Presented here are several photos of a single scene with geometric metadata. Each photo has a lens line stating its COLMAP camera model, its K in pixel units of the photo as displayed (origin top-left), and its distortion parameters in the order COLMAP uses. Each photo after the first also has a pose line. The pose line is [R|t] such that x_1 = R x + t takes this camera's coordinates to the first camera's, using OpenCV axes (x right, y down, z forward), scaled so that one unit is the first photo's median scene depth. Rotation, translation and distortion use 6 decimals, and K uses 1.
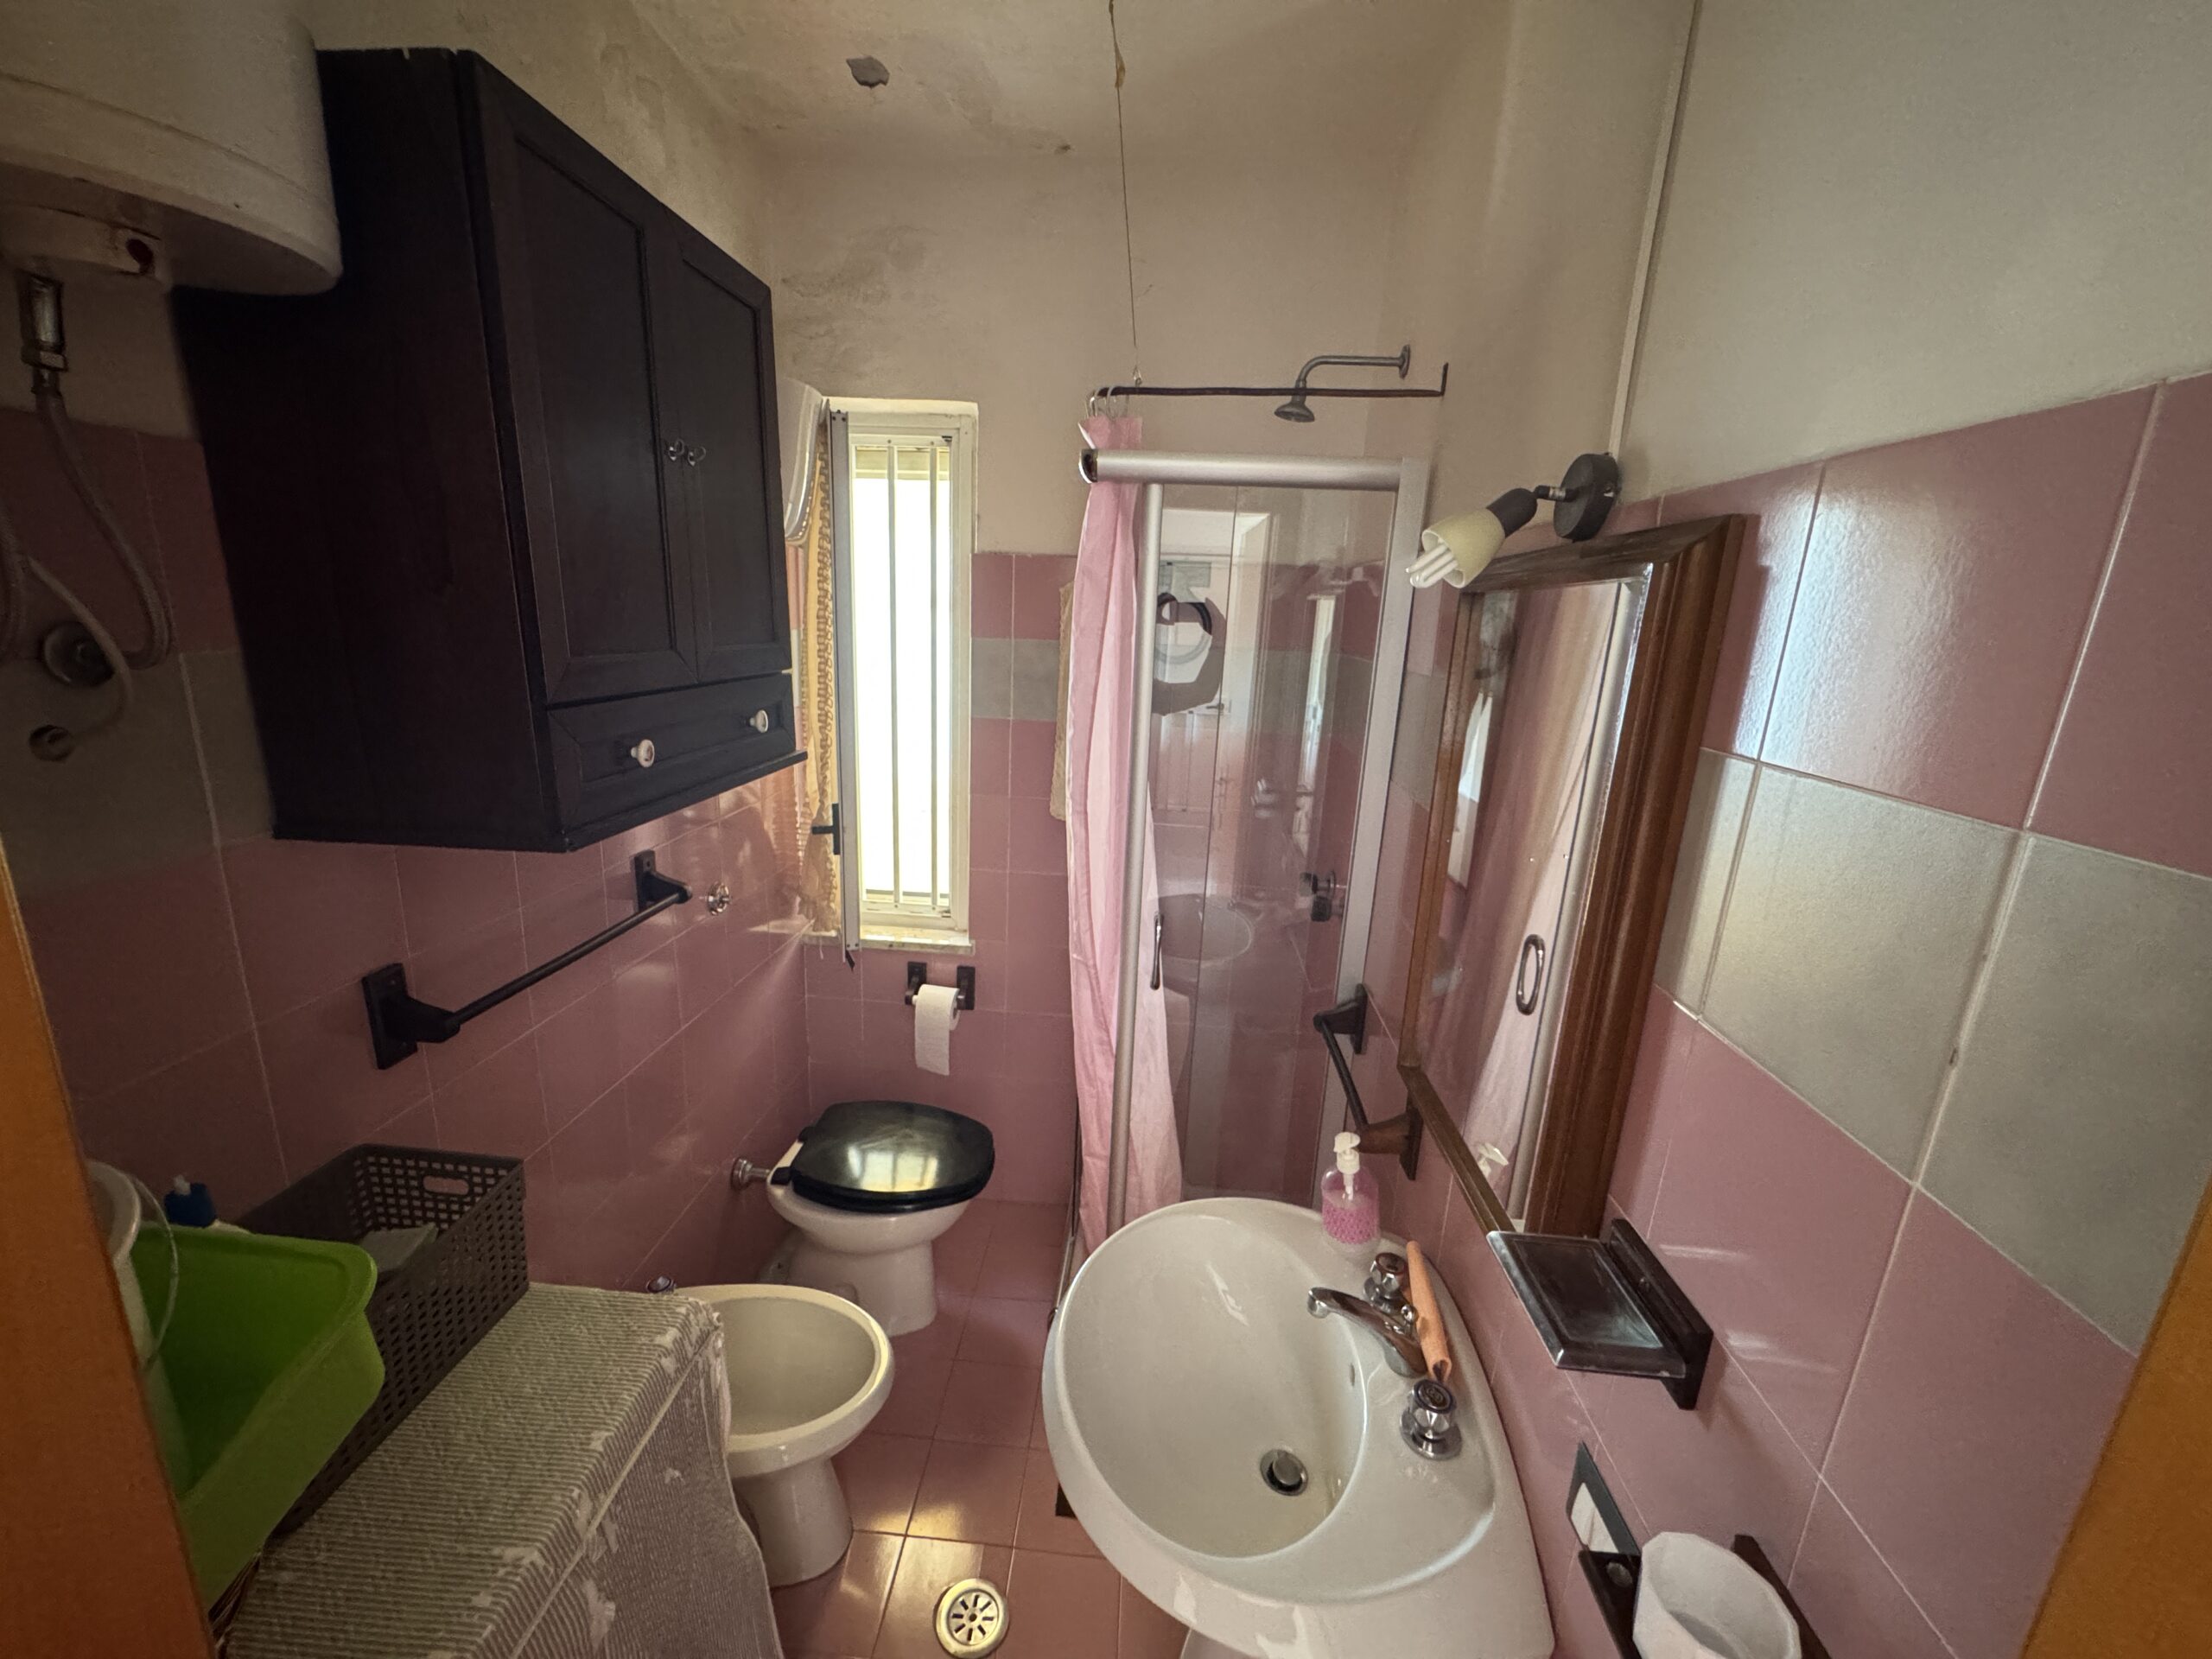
lens RADIAL K [[887.1, 0, 1104.6], [0, 887.1, 831.3], [0, 0, 1]] dist [-0.003179, 0.000290]
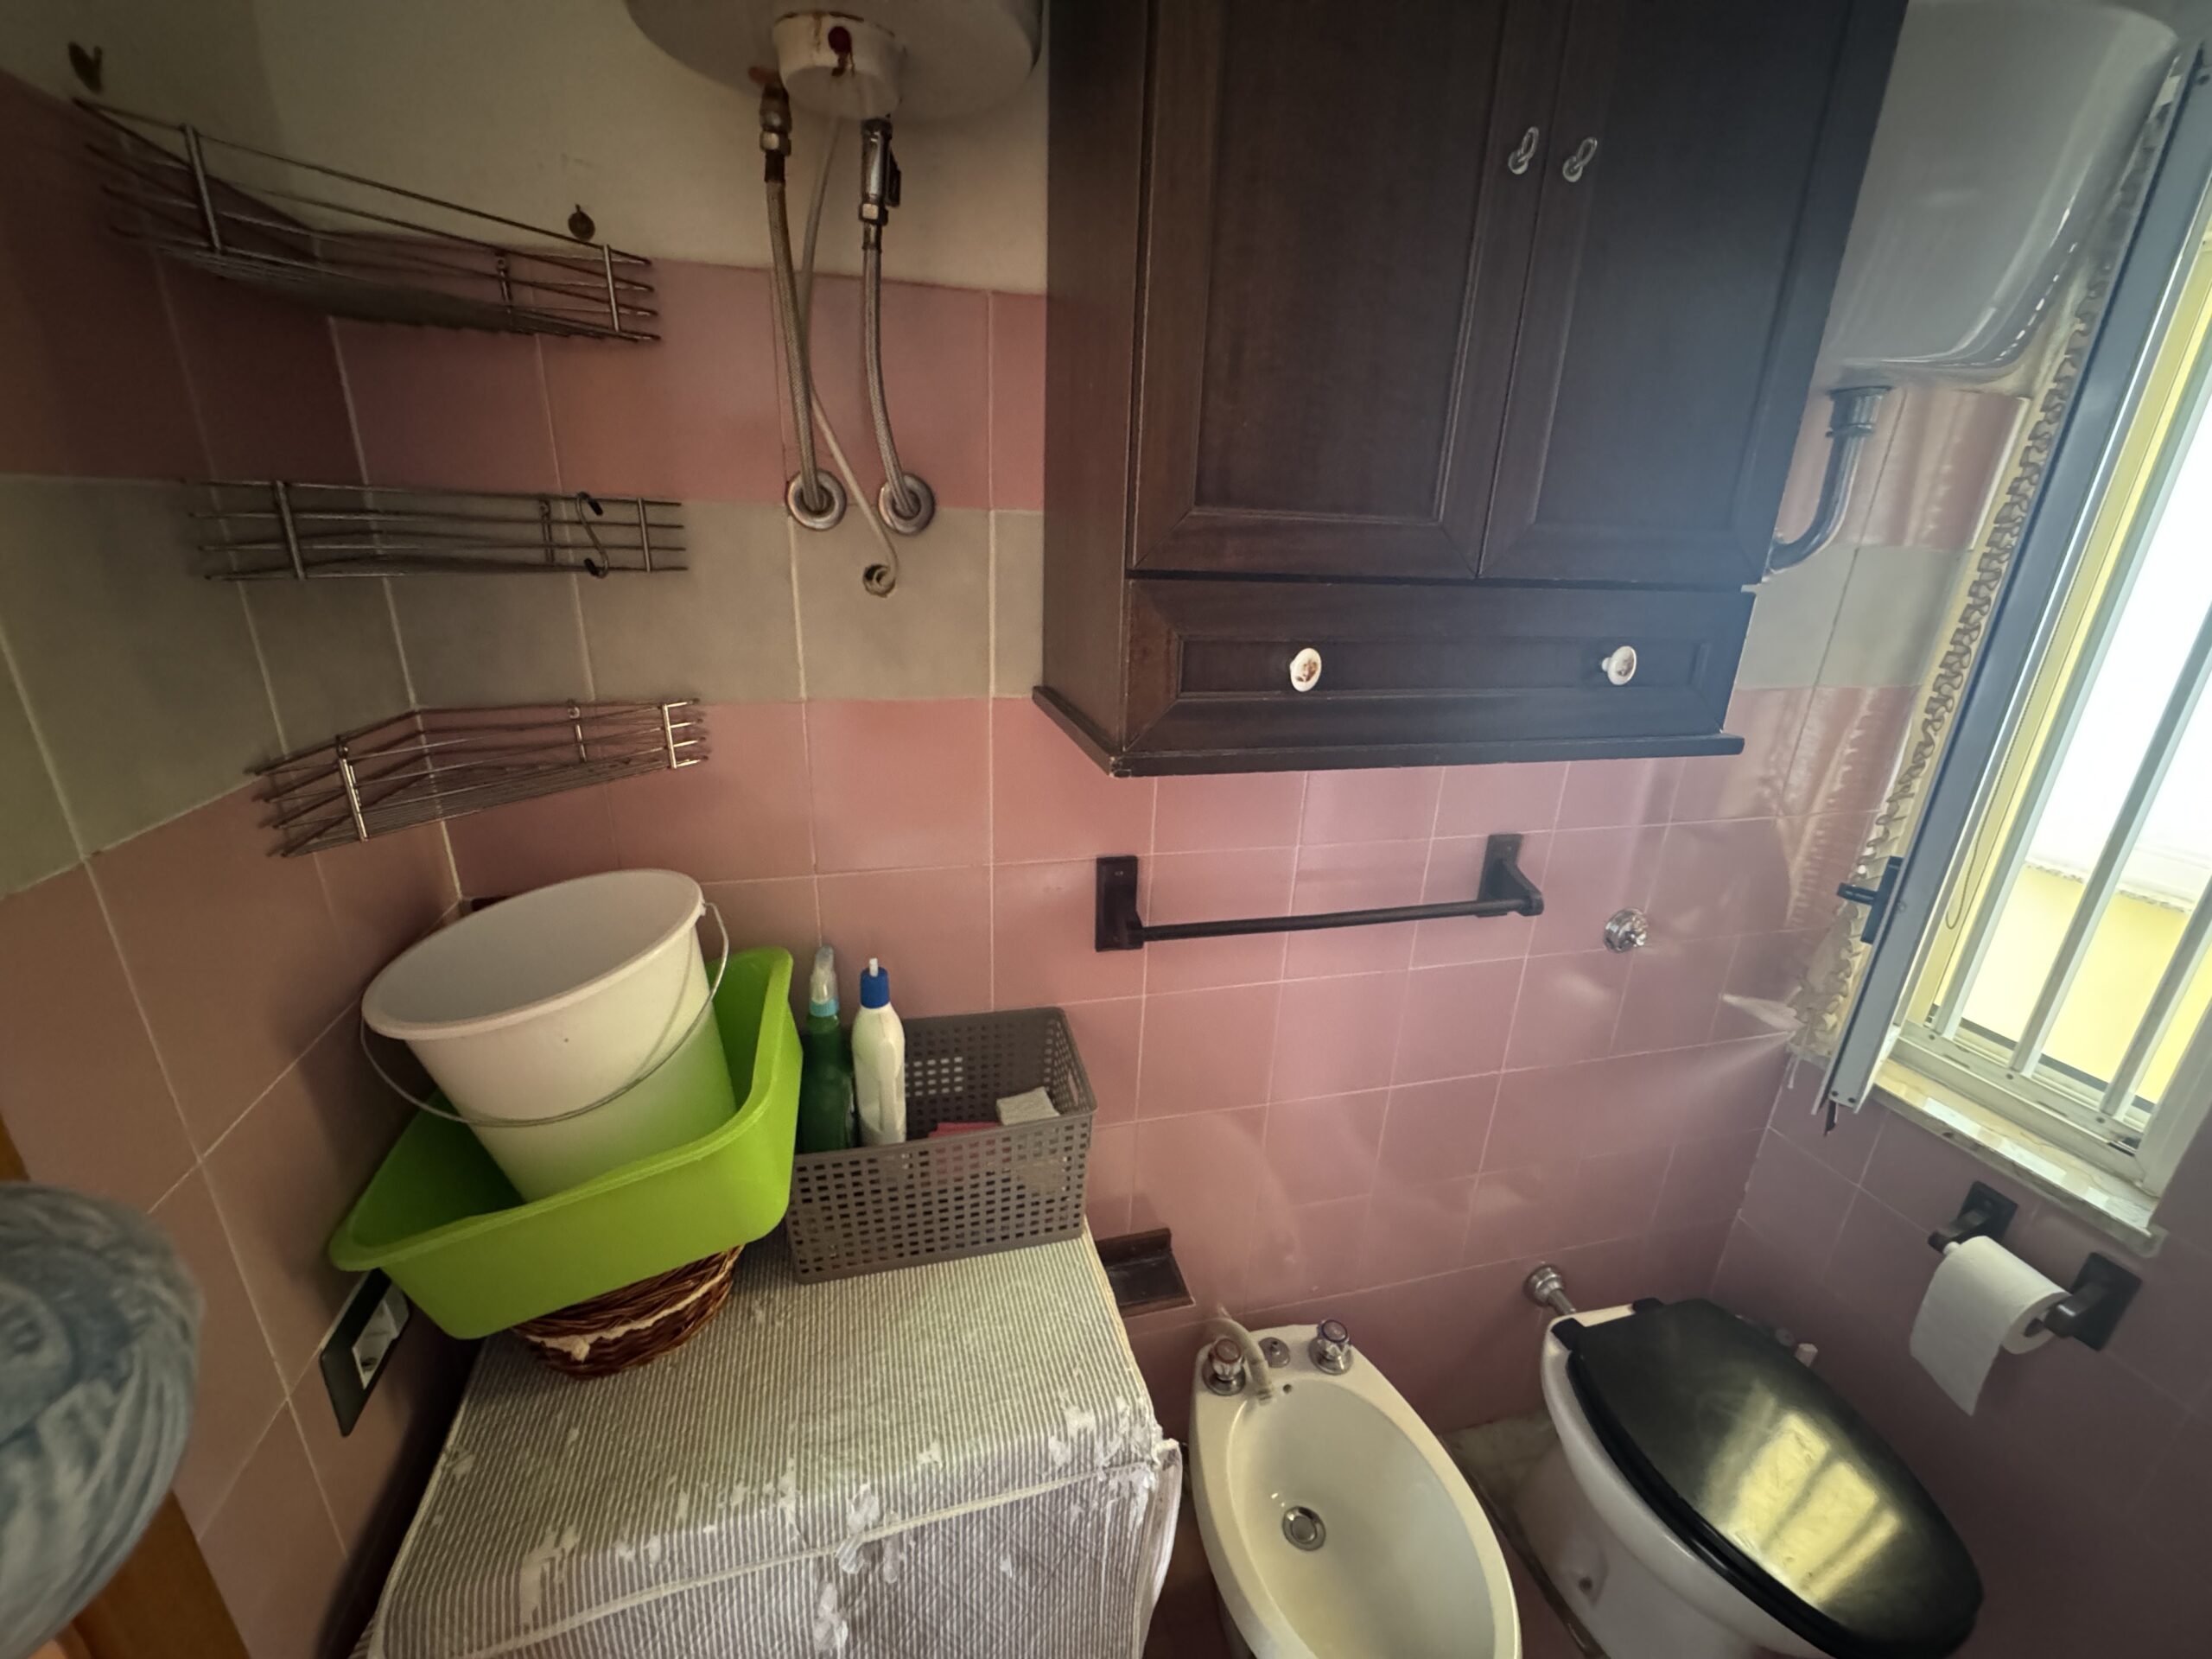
lens RADIAL K [[887.1, 0, 1103.3], [0, 887.1, 826.3], [0, 0, 1]] dist [-0.003179, 0.000290]
pose [[0.345103, 0.283604, -0.894691, 0.018543], [-0.256153, 0.945526, 0.200914, -0.030940], [0.902934, 0.159842, 0.398950, 0.285923]]
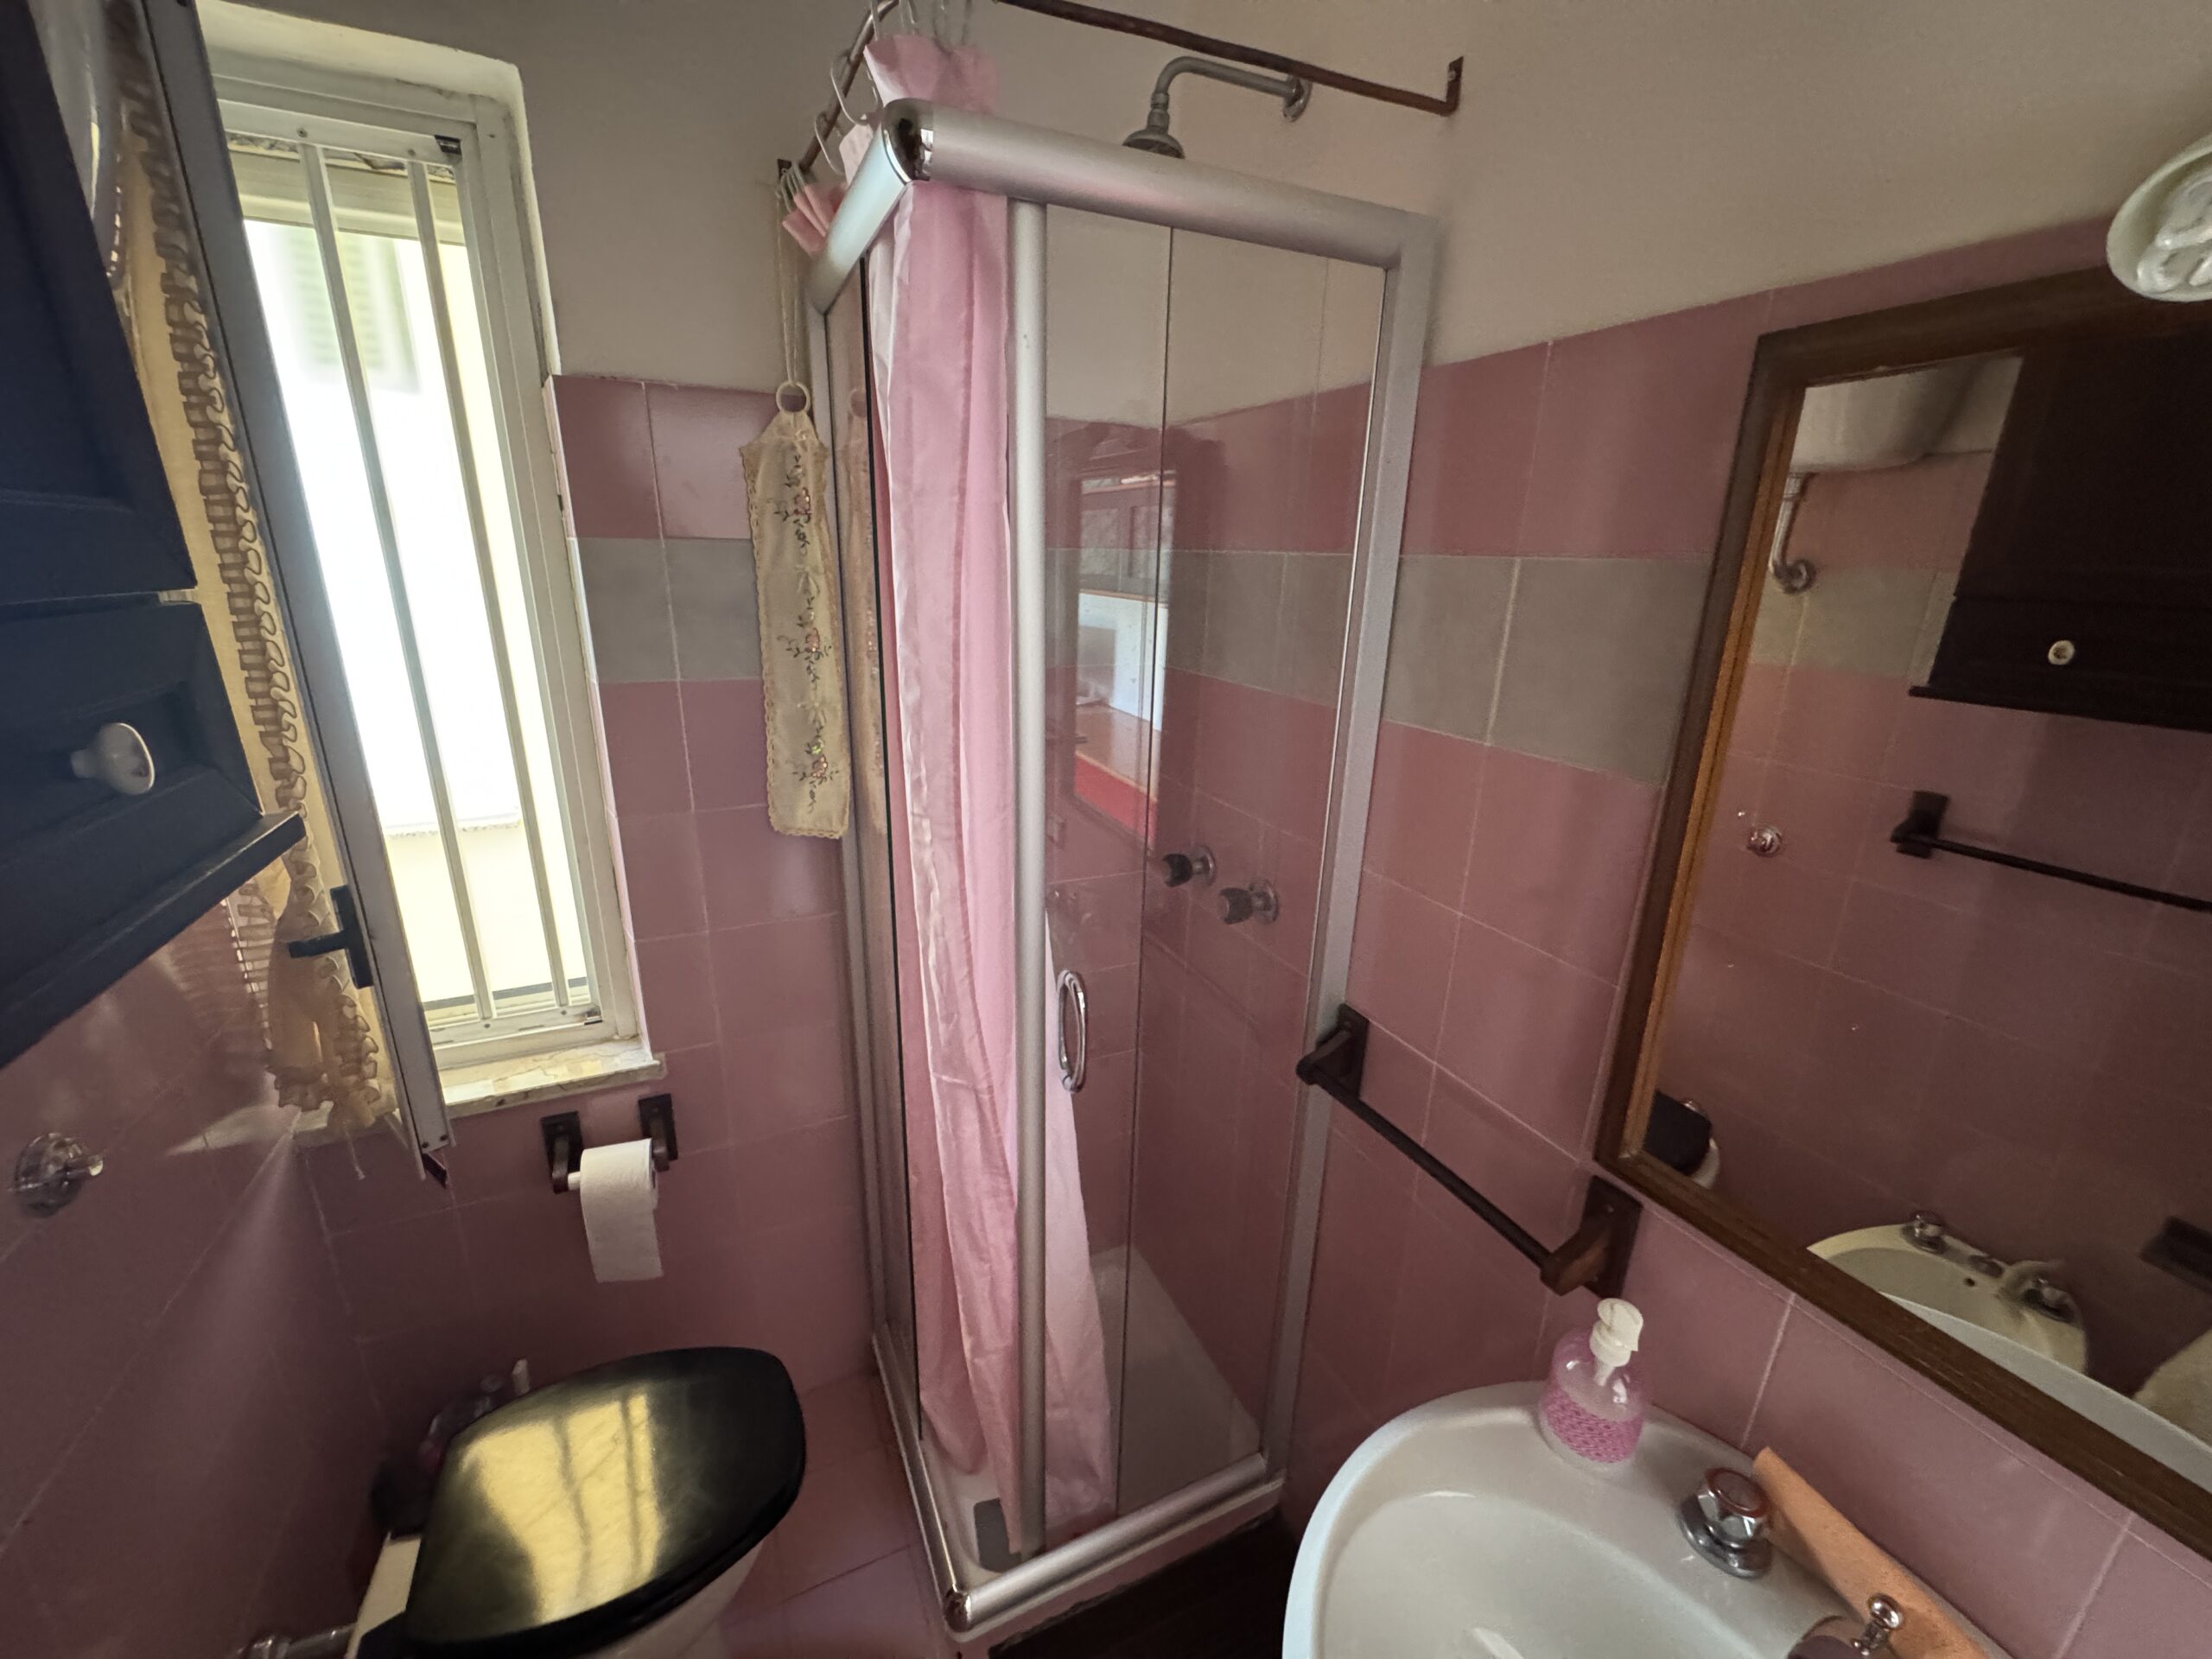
lens RADIAL K [[887.1, 0, 1118.6], [0, 887.1, 826.8], [0, 0, 1]] dist [-0.003179, 0.000290]
pose [[0.872677, -0.166772, 0.458935, -0.135130], [0.136814, 0.985732, 0.098049, -0.048424], [-0.468739, -0.022776, 0.883043, 0.339598]]
